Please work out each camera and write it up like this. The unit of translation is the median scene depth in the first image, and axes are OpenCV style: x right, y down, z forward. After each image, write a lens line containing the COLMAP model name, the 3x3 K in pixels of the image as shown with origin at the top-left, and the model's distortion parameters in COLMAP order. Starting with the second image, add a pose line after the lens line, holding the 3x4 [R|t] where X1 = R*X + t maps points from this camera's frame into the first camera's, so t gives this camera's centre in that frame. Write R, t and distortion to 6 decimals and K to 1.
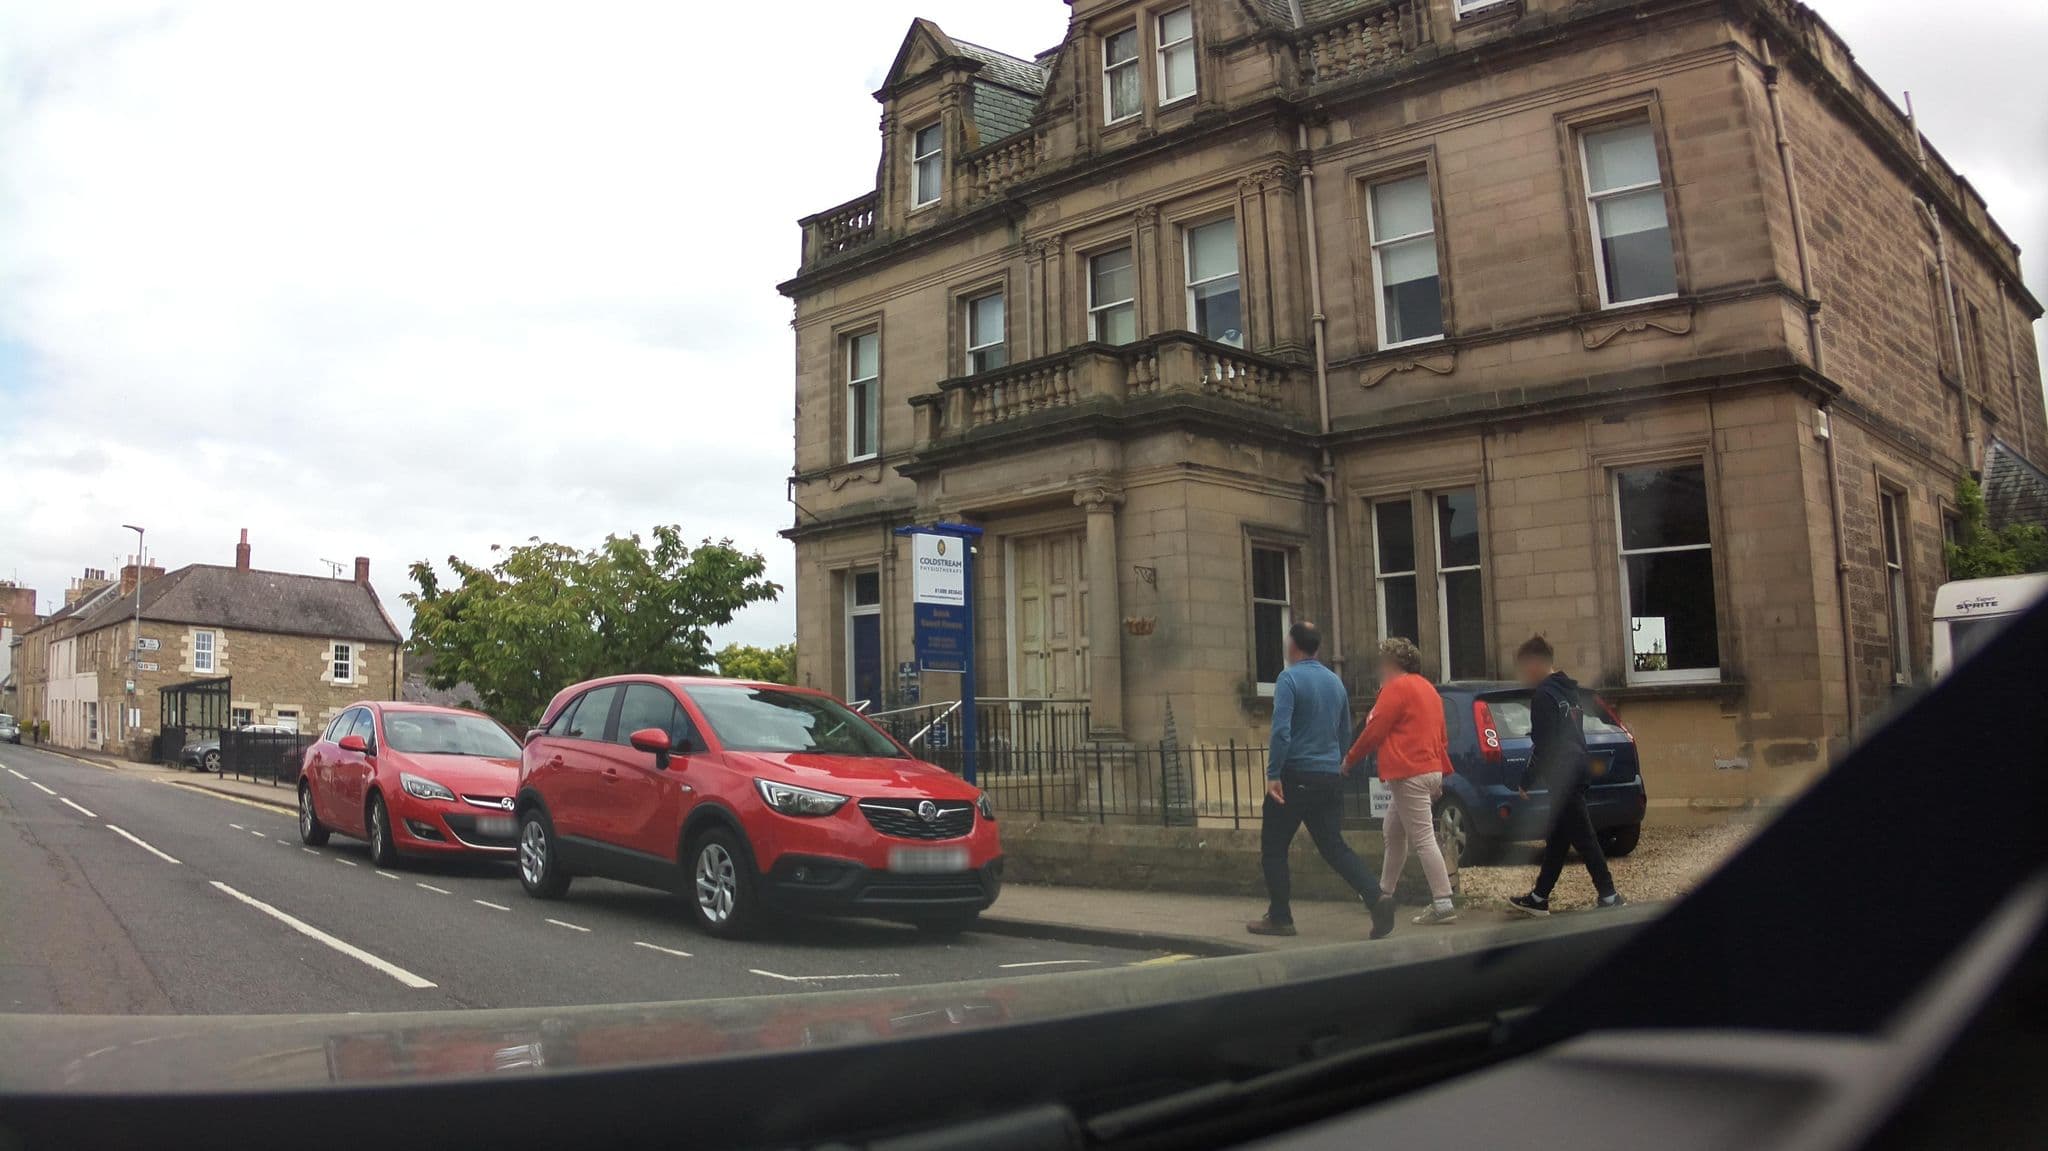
lens RADIAL K [[1625.7, 0, 1024.0], [0, 1625.7, 575.5], [0, 0, 1]] dist [-0.401268, 0.140588]
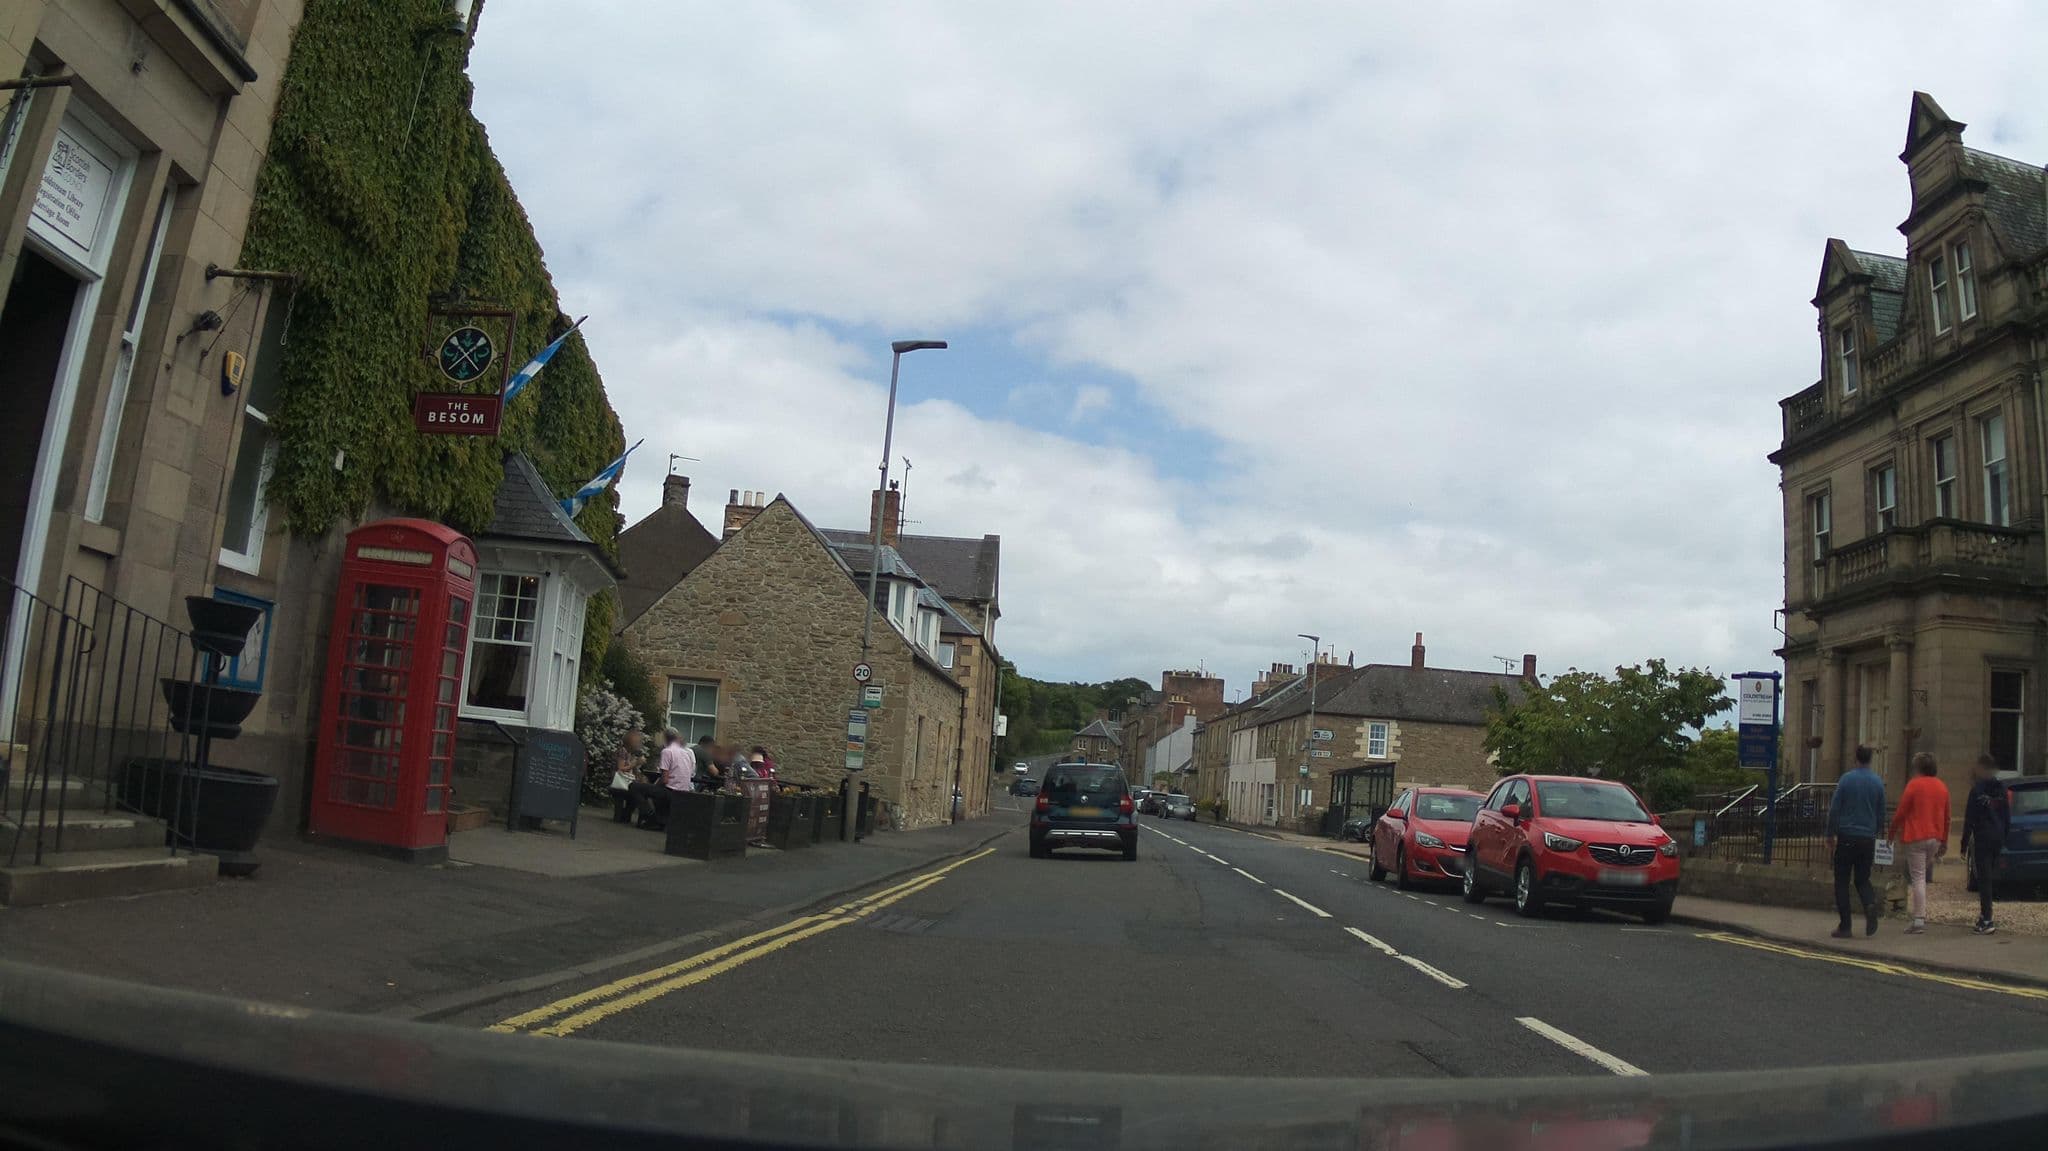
lens RADIAL K [[1625.7, 0, 1024.0], [0, 1625.7, 575.5], [0, 0, 1]] dist [-0.401268, 0.140588]
pose [[0.722641, -0.038668, -0.690141, 0.268727], [0.003676, 0.998635, -0.052104, -0.034125], [0.691214, 0.035116, 0.721796, -0.306962]]
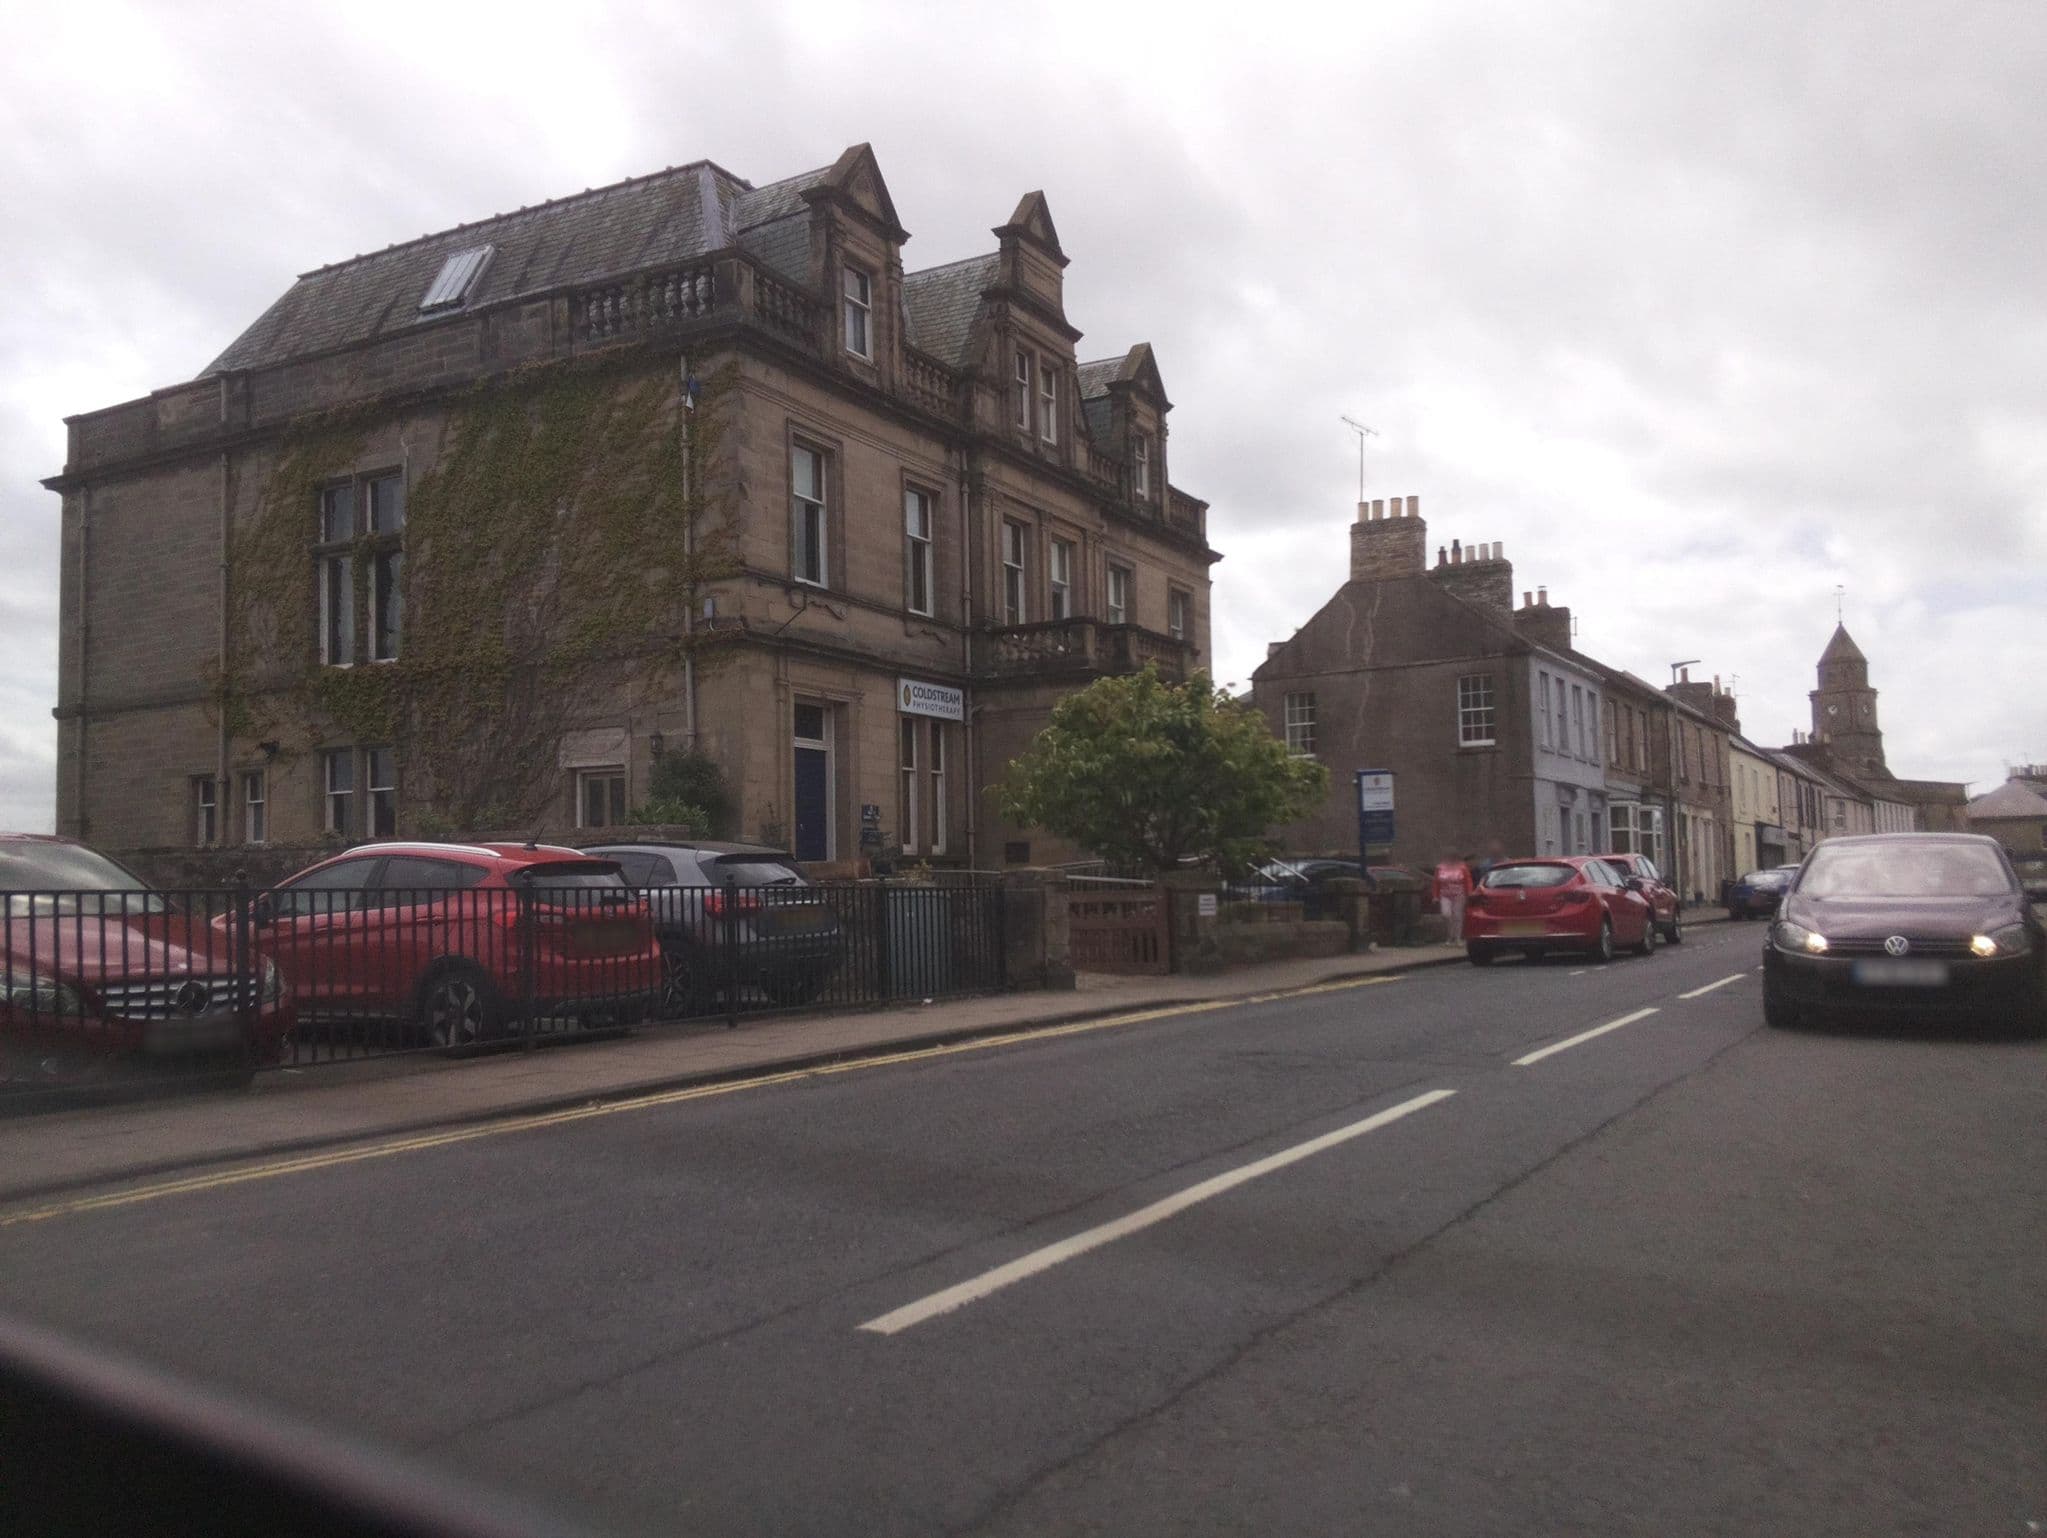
lens RADIAL K [[1600.7, 0, 1023.5], [0, 1600.7, 769.0], [0, 0, 1]] dist [0.002981, 0.000487]
pose [[-0.350879, 0.053768, 0.934876, -1.158990], [-0.094889, 0.991170, -0.092620, 0.126411], [-0.931601, -0.121207, -0.342678, 1.358494]]
